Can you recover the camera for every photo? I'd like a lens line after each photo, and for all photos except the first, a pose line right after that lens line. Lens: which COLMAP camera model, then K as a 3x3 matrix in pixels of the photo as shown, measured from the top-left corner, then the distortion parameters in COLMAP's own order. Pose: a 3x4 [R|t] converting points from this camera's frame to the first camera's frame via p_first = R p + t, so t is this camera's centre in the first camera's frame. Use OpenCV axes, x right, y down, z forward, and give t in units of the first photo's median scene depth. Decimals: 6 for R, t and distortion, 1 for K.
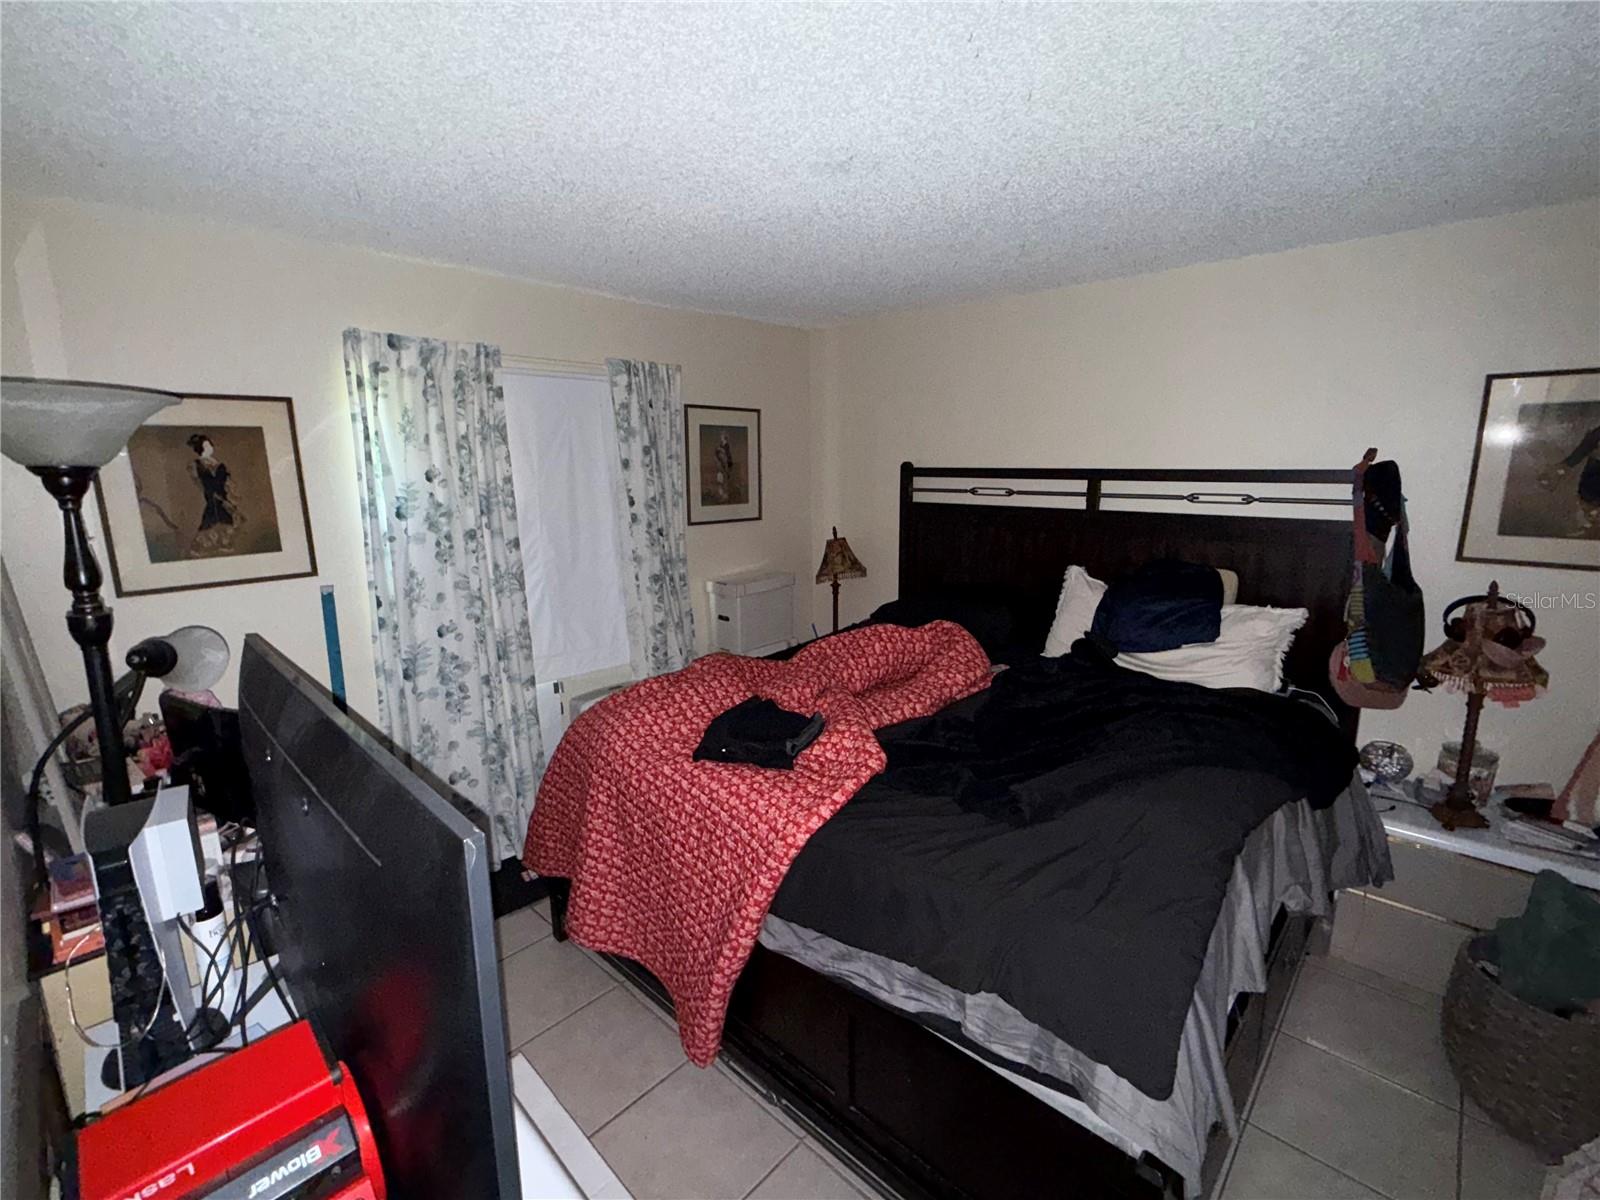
lens RADIAL K [[714.3, 0, 798.8], [0, 714.3, 604.9], [0, 0, 1]] dist [0.000158, -0.001333]
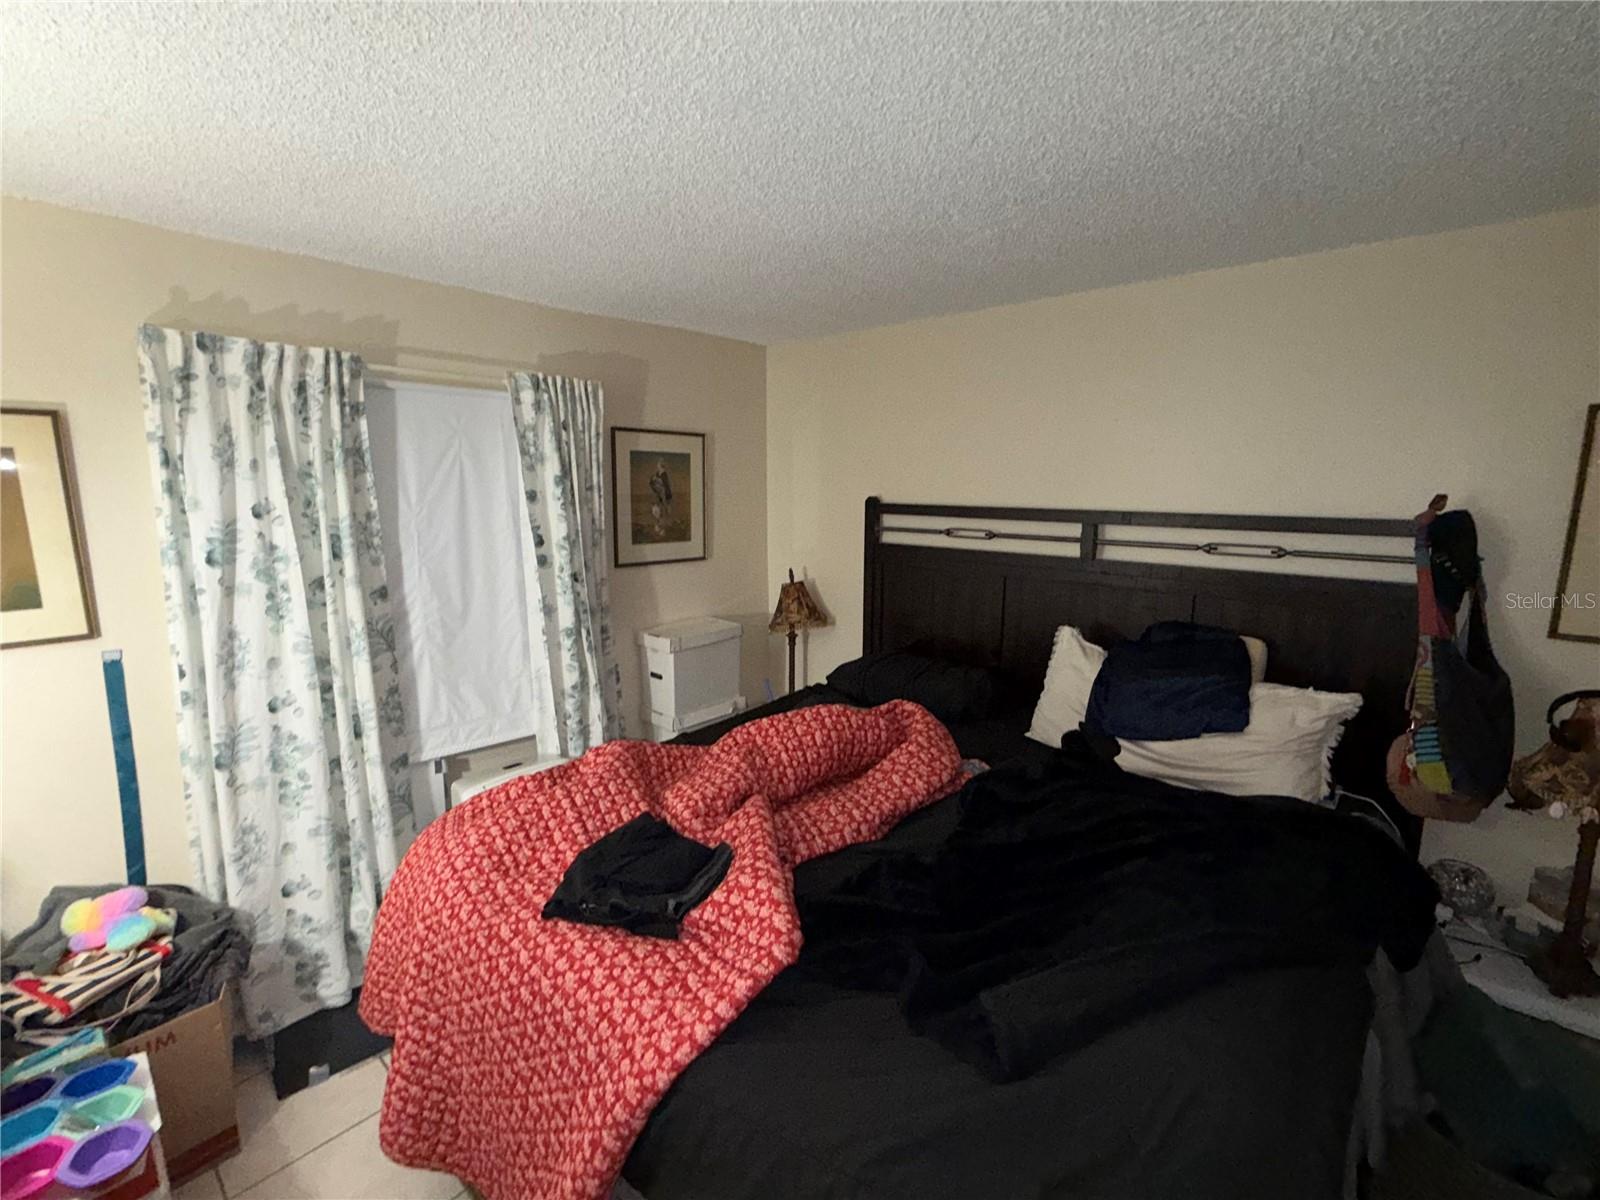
lens RADIAL K [[714.3, 0, 798.4], [0, 714.3, 601.6], [0, 0, 1]] dist [0.000158, -0.001333]
pose [[0.999829, 0.011430, 0.014520, 0.076317], [-0.010895, 0.999278, -0.036400, -0.061333], [-0.014926, 0.036236, 0.999232, 0.214174]]
